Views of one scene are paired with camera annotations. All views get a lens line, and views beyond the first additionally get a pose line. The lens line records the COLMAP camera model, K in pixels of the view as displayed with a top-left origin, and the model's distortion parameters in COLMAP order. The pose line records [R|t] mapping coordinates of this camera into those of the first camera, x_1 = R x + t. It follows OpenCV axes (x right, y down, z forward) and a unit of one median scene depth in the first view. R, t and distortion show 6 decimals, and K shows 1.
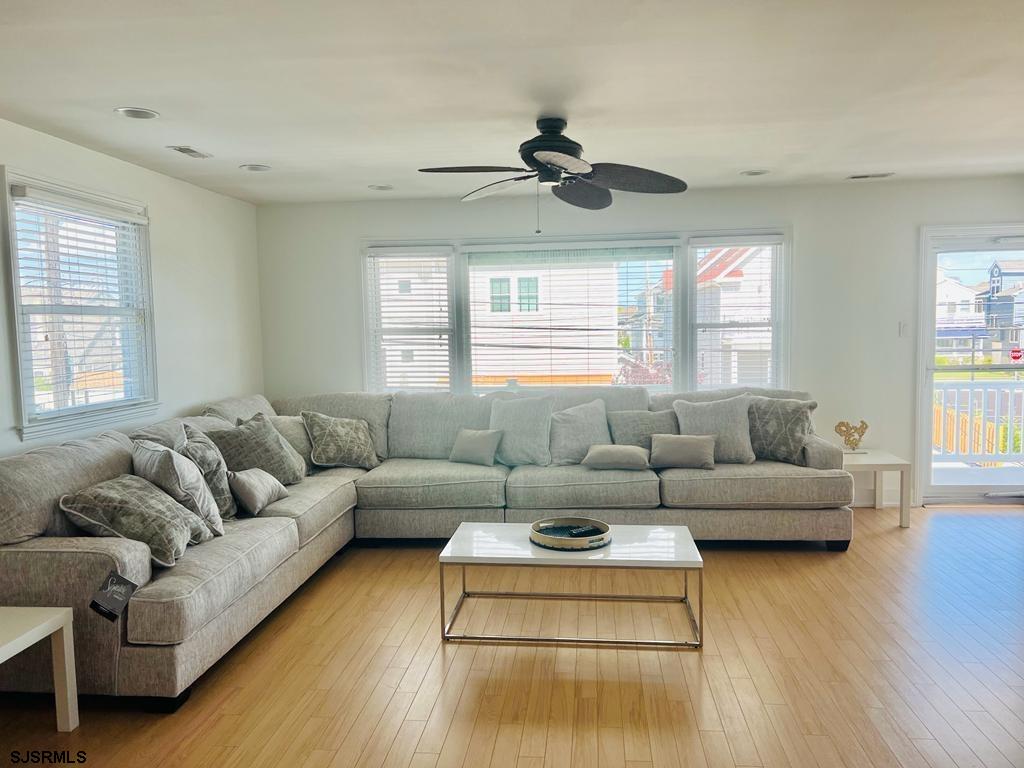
lens RADIAL K [[783.9, 0, 516.8], [0, 783.9, 375.4], [0, 0, 1]] dist [0.047348, -0.015479]
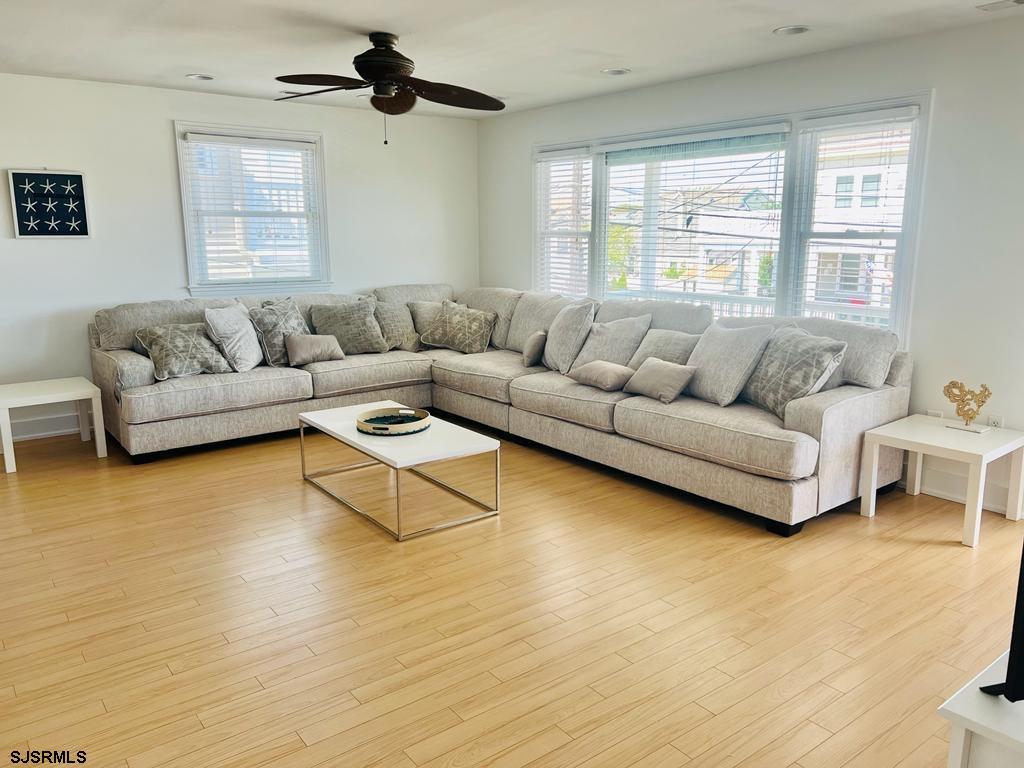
lens RADIAL K [[759.6, 0, 512.9], [0, 759.6, 390.4], [0, 0, 1]] dist [0.002726, 0.000172]
pose [[0.687300, 0.168196, -0.706632, 0.709388], [-0.064393, 0.983100, 0.171371, -0.026364], [0.723514, -0.072281, 0.686515, 0.299868]]
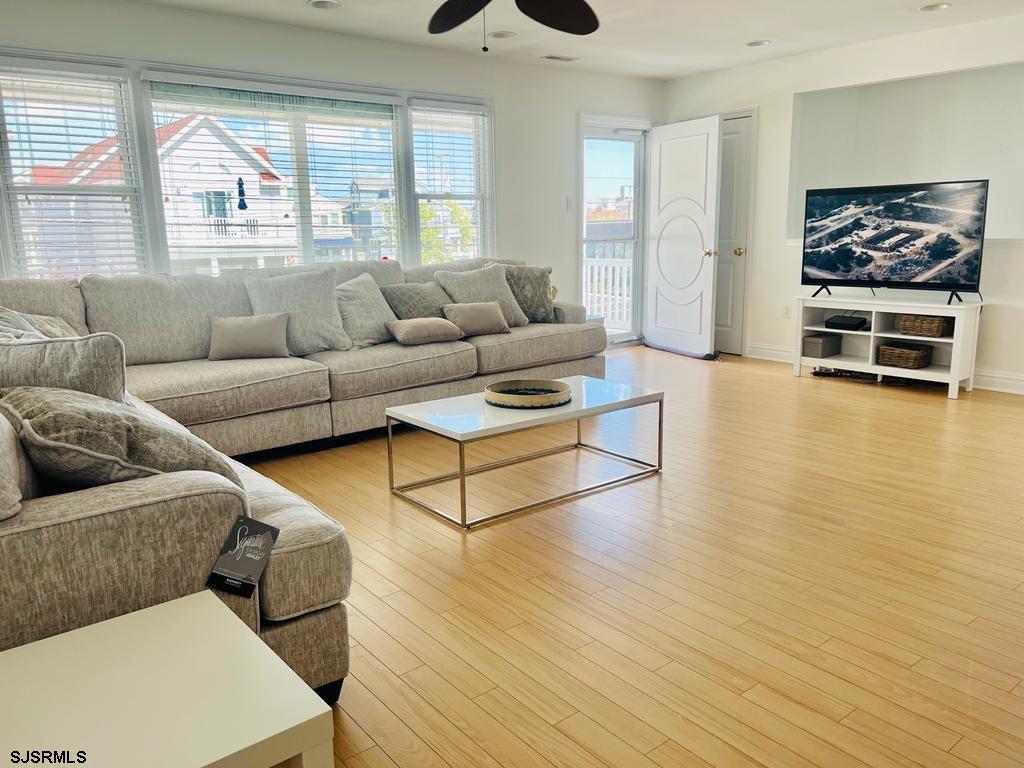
lens RADIAL K [[783.9, 0, 516.4], [0, 783.9, 388.4], [0, 0, 1]] dist [0.047348, -0.015479]
pose [[0.706702, -0.135028, 0.694507, -0.454984], [0.051008, 0.988789, 0.140340, 0.047825], [-0.705671, -0.063753, 0.705666, 0.266980]]
